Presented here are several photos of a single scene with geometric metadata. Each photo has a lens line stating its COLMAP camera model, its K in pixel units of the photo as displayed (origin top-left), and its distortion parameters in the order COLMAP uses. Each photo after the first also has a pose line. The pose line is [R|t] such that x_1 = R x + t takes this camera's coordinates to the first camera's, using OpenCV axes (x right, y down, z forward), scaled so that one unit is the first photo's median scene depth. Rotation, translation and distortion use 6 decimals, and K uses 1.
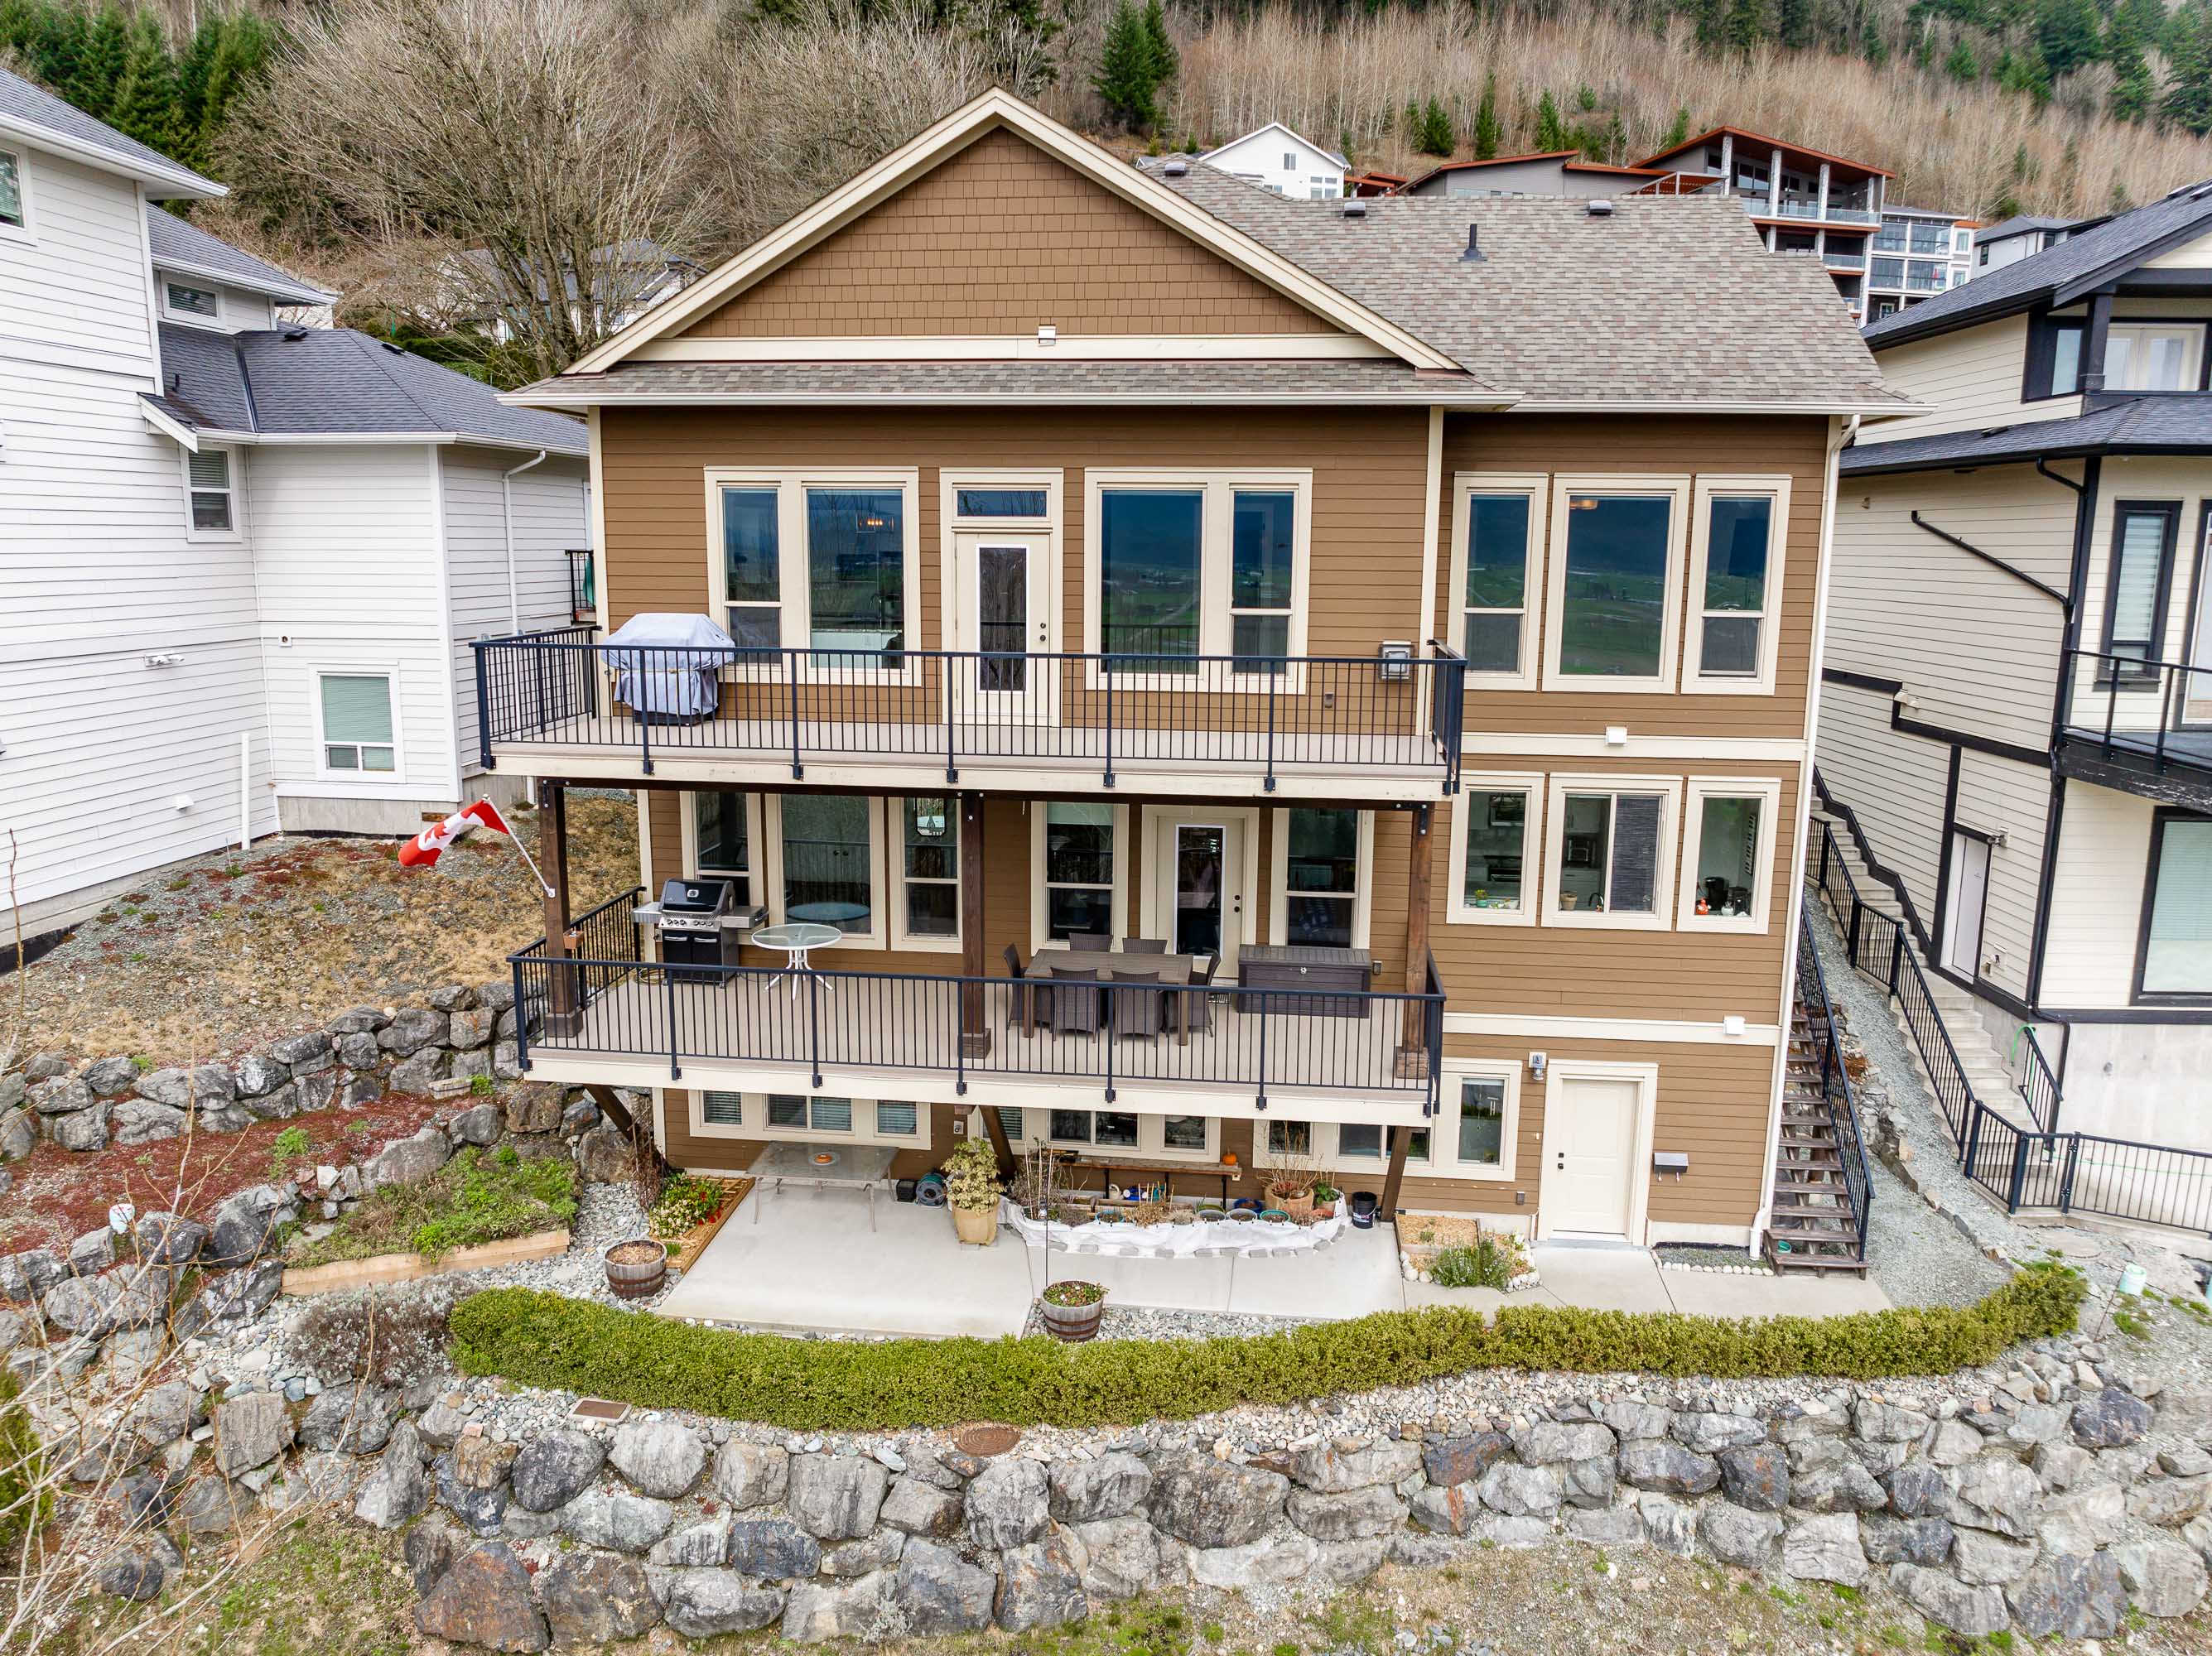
lens RADIAL K [[1563.0, 0, 1106.0], [0, 1563.0, 828.0], [0, 0, 1]] dist [-0.055724, 0.032648]
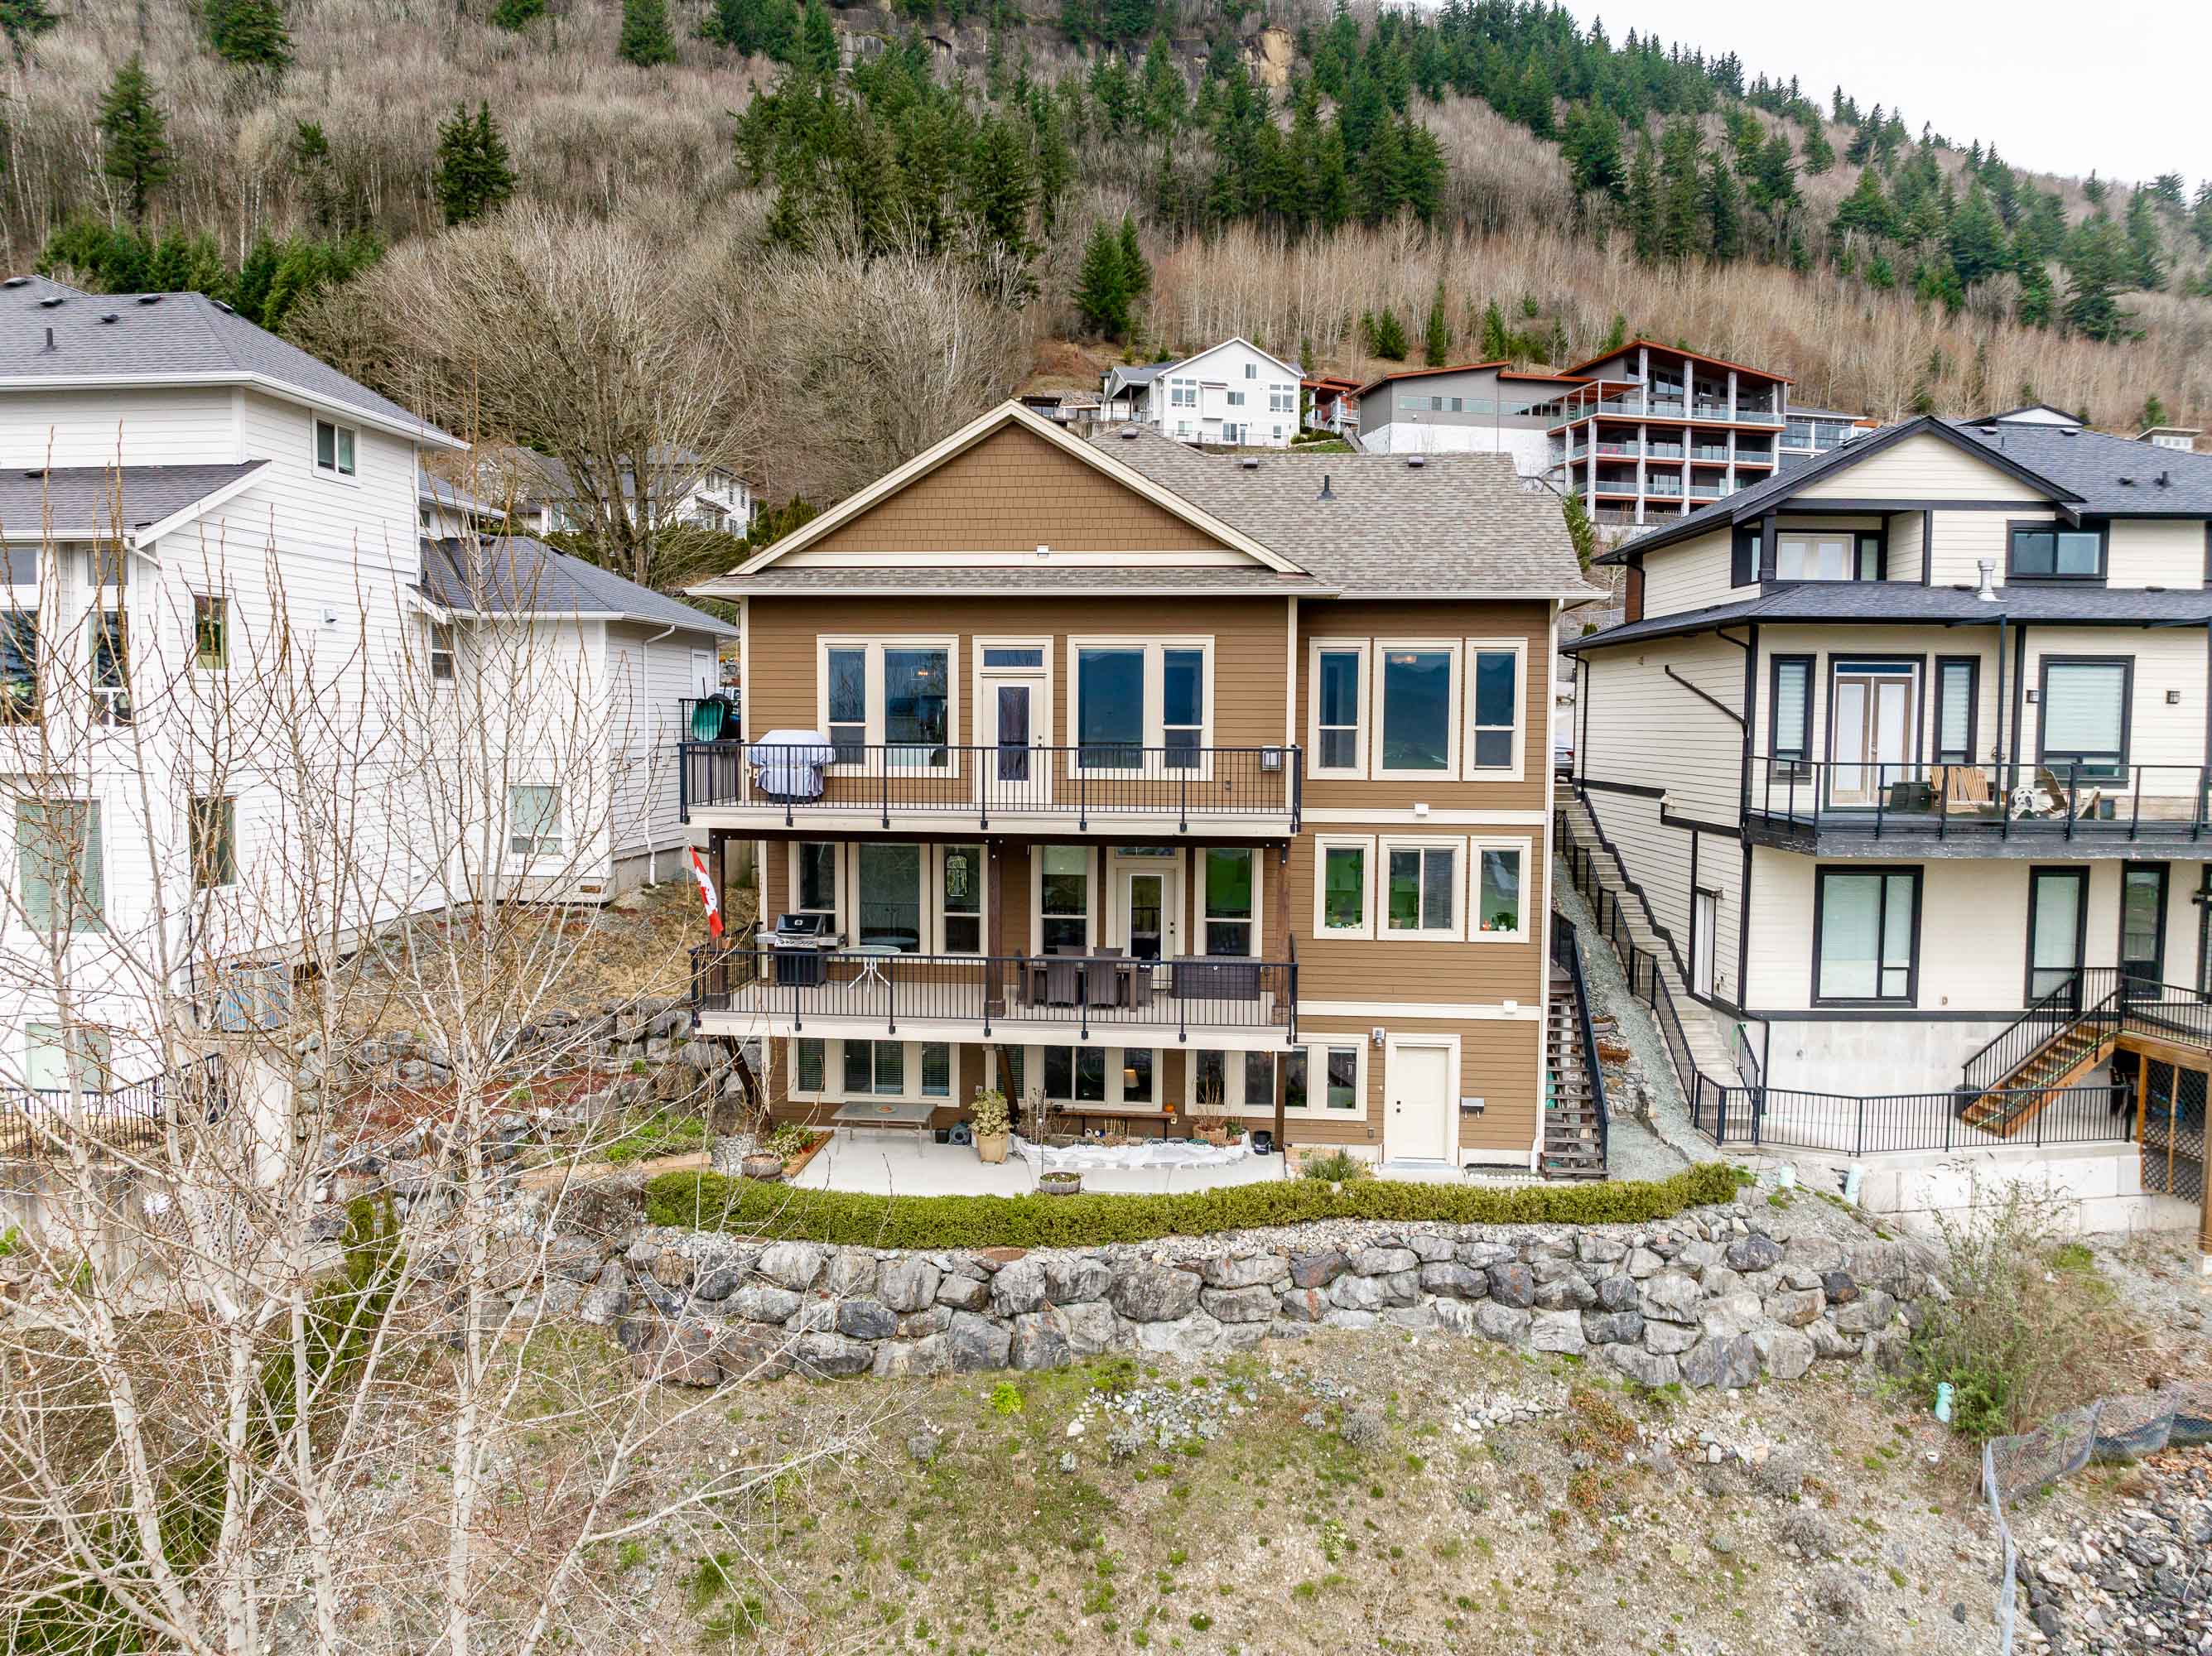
lens RADIAL K [[1555.7, 0, 1103.5], [0, 1555.7, 830.4], [0, 0, 1]] dist [-0.020040, -0.029986]
pose [[0.999936, -0.003110, 0.010883, 0.004819], [0.004287, 0.993939, -0.109848, 0.126416], [-0.010475, 0.109887, 0.993889, -0.495549]]
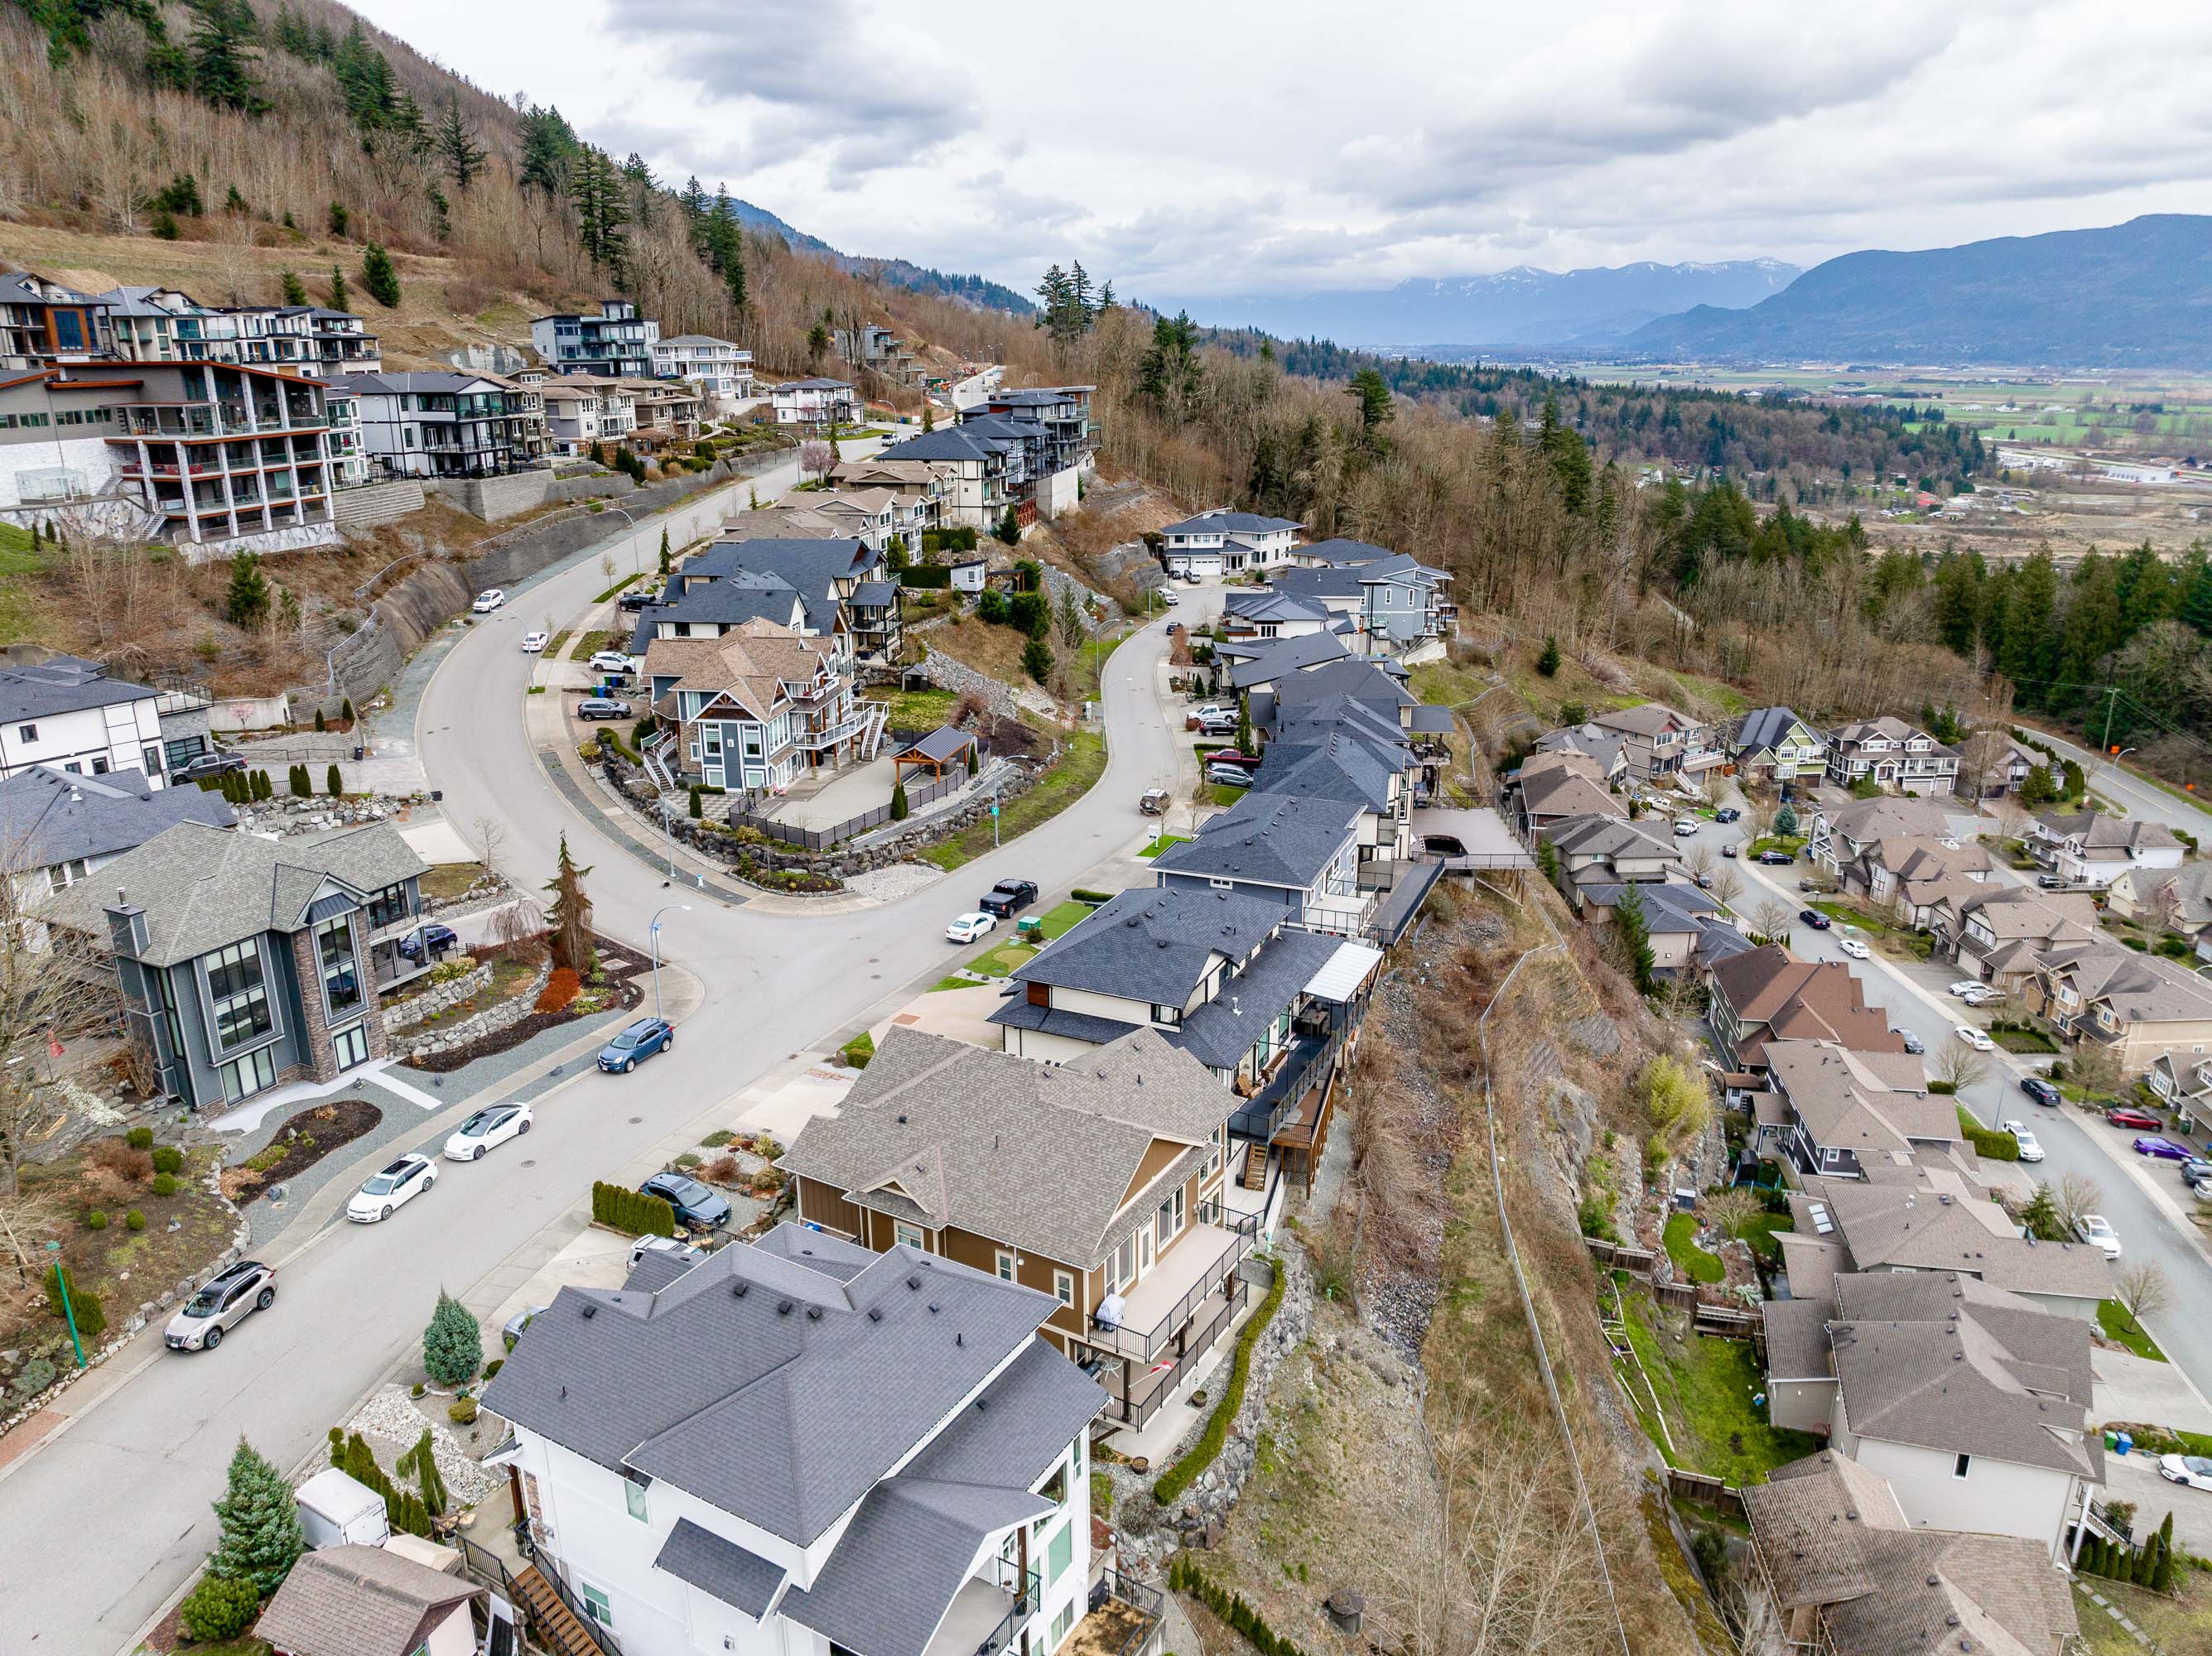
lens RADIAL K [[1552.3, 0, 1108.8], [0, 1552.3, 832.1], [0, 0, 1]] dist [-0.037734, 0.001140]
pose [[0.400097, -0.287375, 0.870252, -2.967767], [0.172165, 0.956228, 0.236614, -1.938090], [-0.900157, 0.055158, 0.432060, -0.537776]]
